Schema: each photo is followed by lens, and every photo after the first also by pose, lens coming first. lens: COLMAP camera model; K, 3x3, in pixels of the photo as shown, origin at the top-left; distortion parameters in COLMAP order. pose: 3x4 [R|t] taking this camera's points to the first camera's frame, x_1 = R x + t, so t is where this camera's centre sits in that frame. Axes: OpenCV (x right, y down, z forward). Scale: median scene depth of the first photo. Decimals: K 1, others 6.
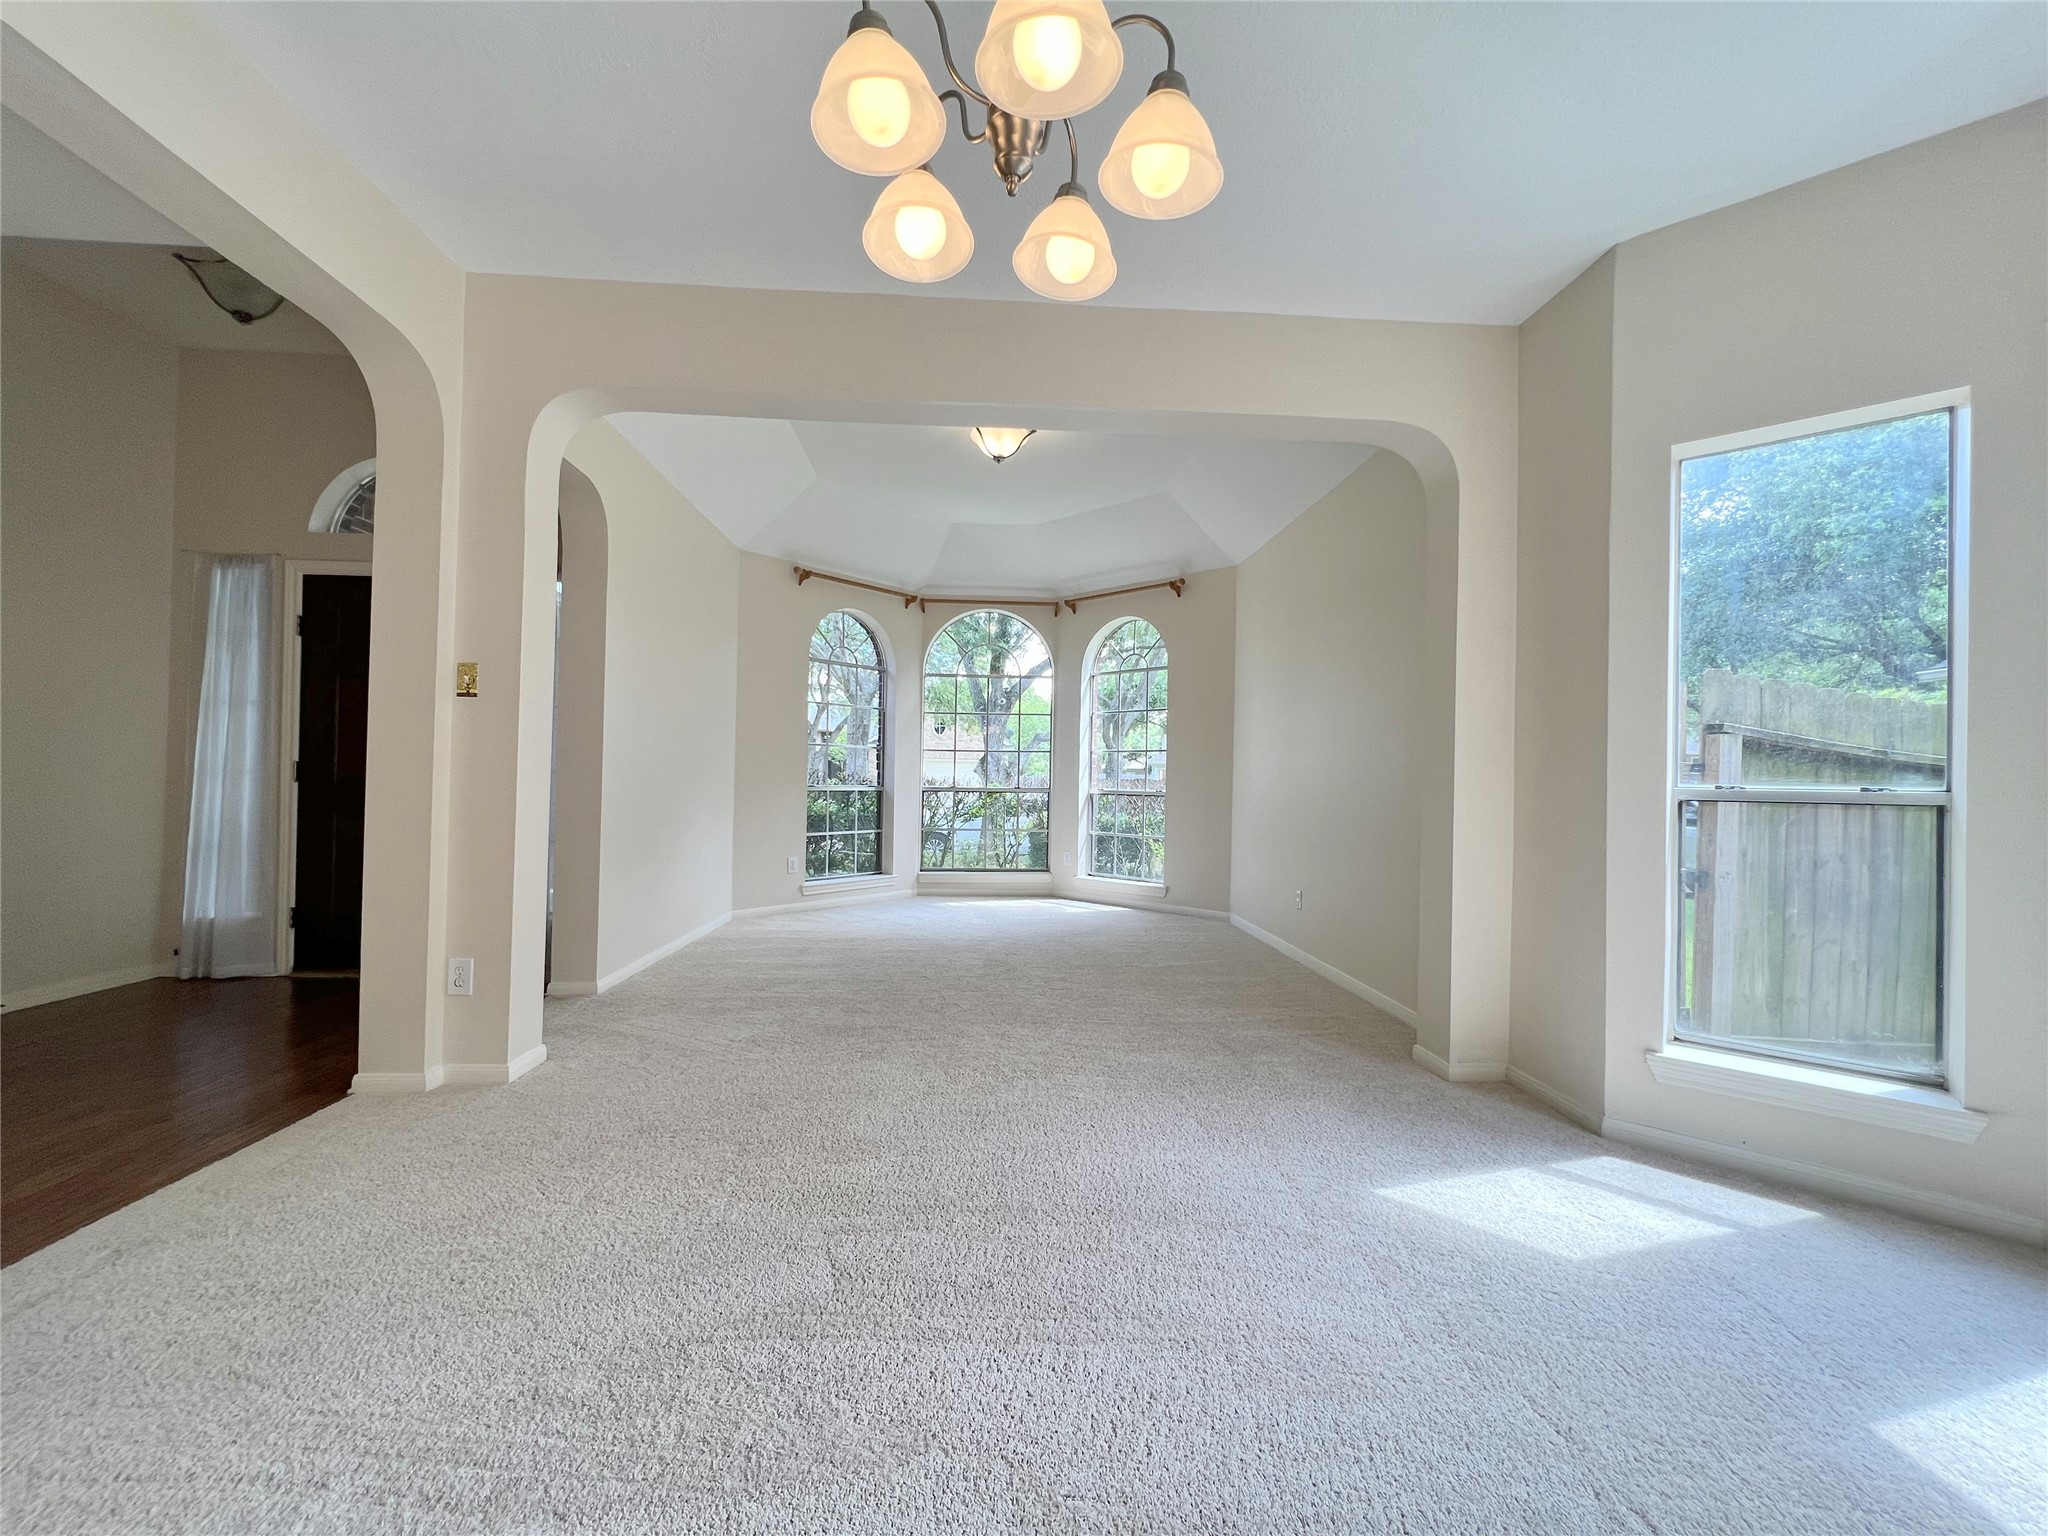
lens RADIAL K [[817.3, 0, 1027.1], [0, 817.3, 770.5], [0, 0, 1]] dist [-0.001208, 0.000363]
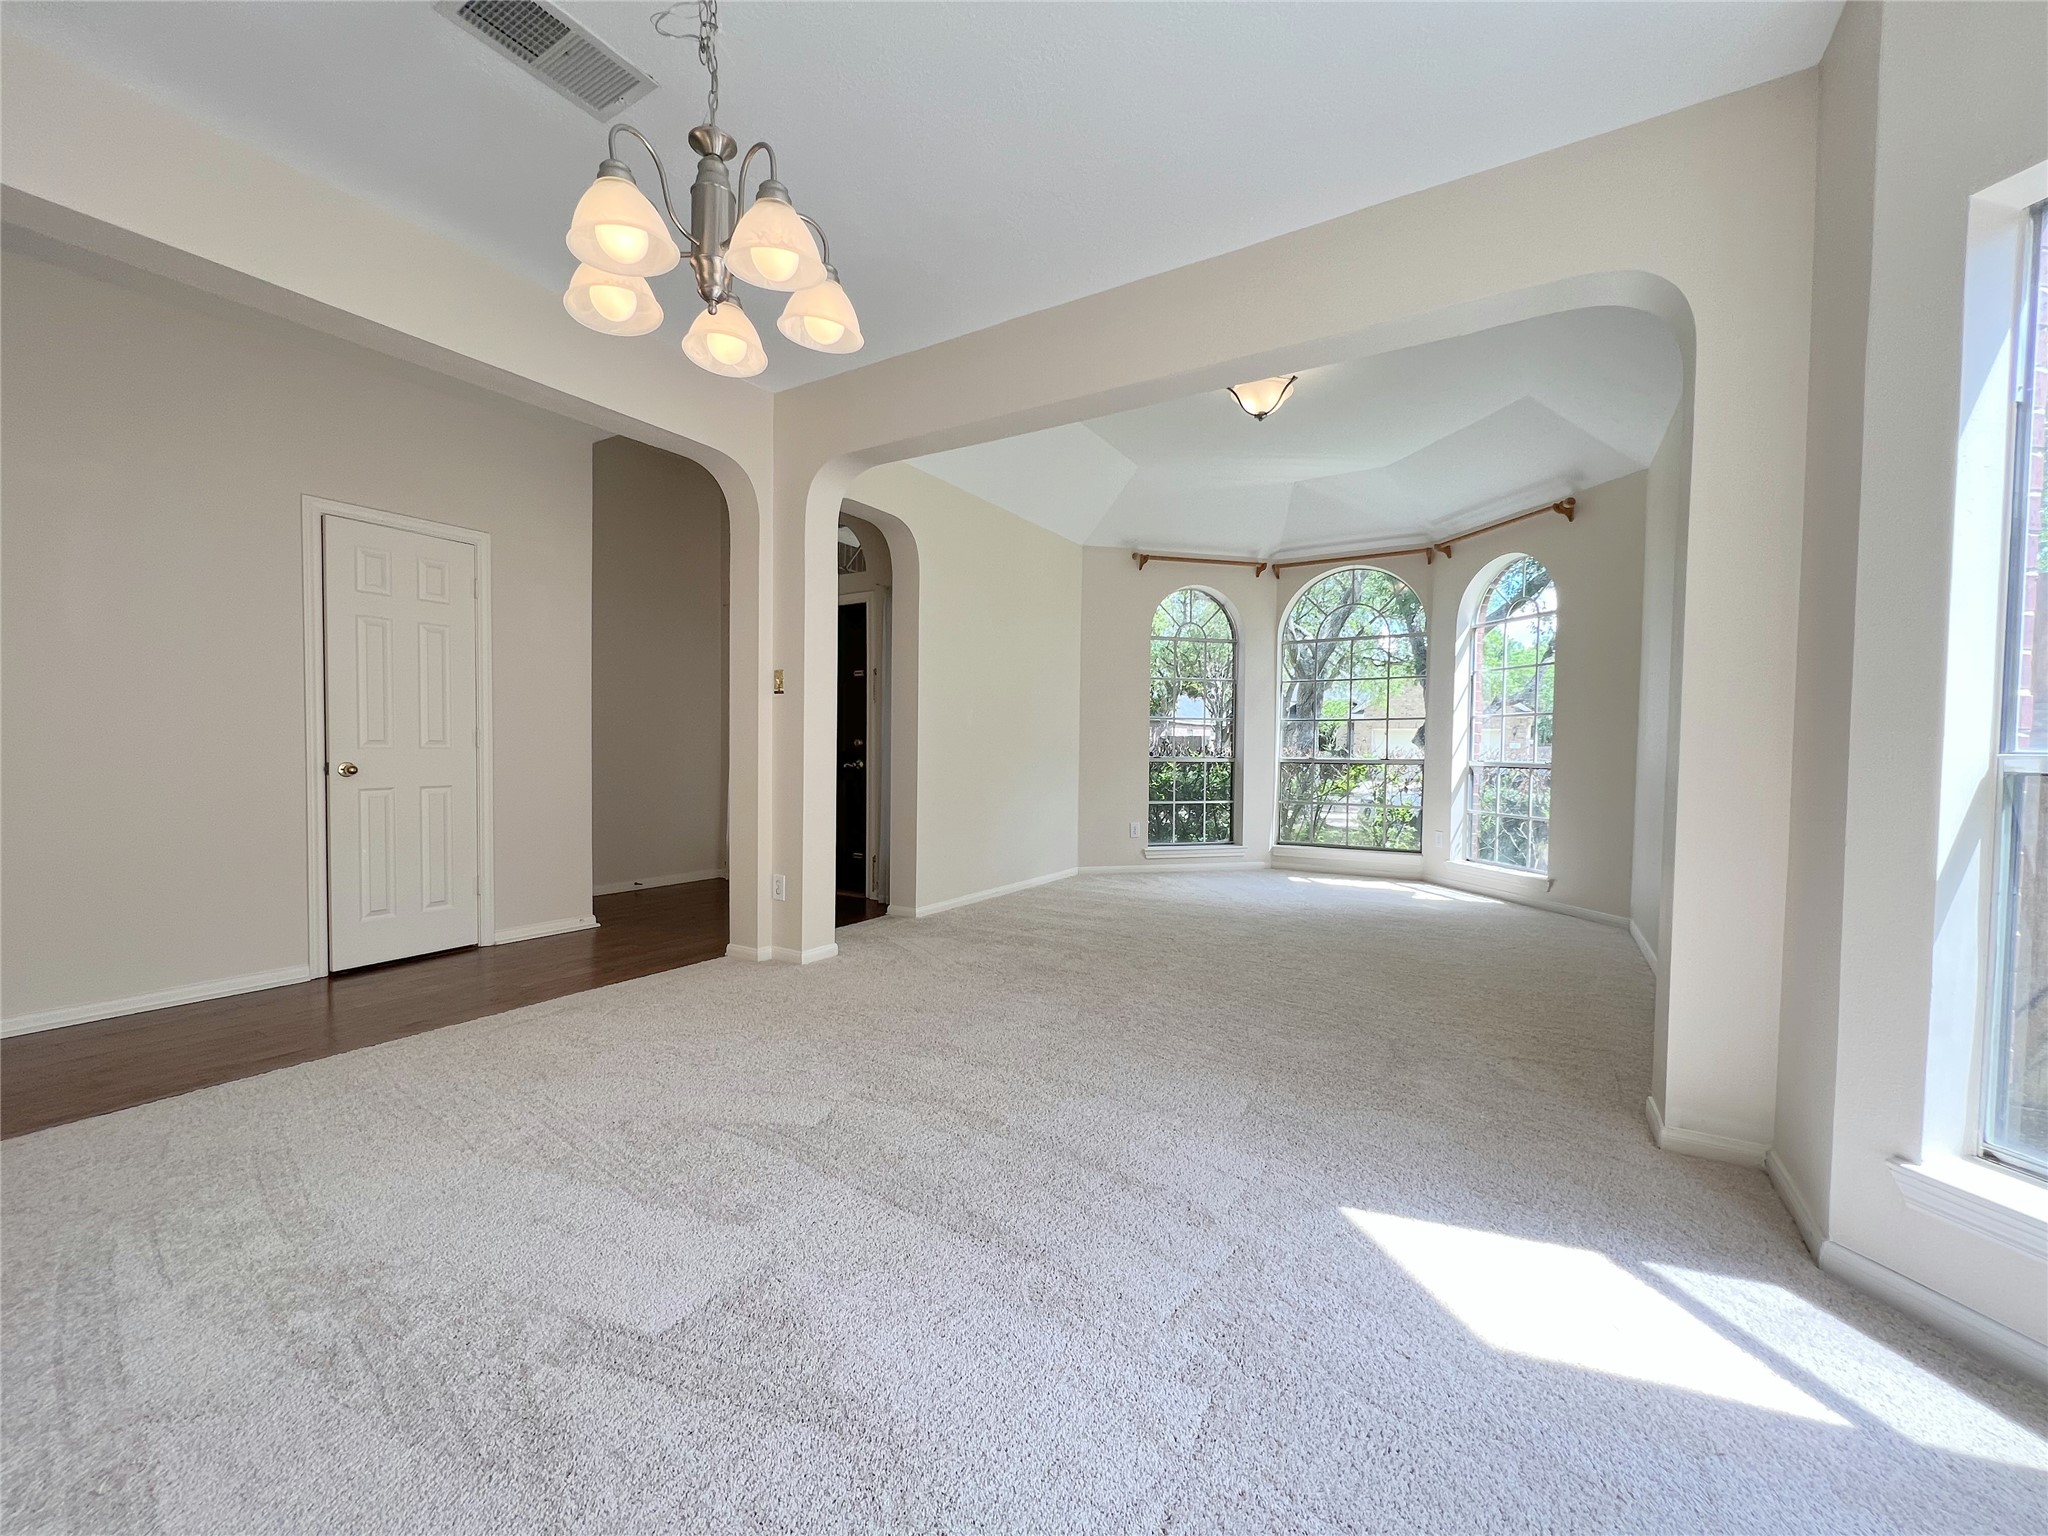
lens RADIAL K [[817.3, 0, 1027.1], [0, 817.3, 770.5], [0, 0, 1]] dist [-0.001208, 0.000363]
pose [[0.819653, 0.007773, -0.572807, 0.211499], [0.010870, 0.999517, 0.029117, 0.003238], [0.572757, -0.030092, 0.819173, 0.029936]]
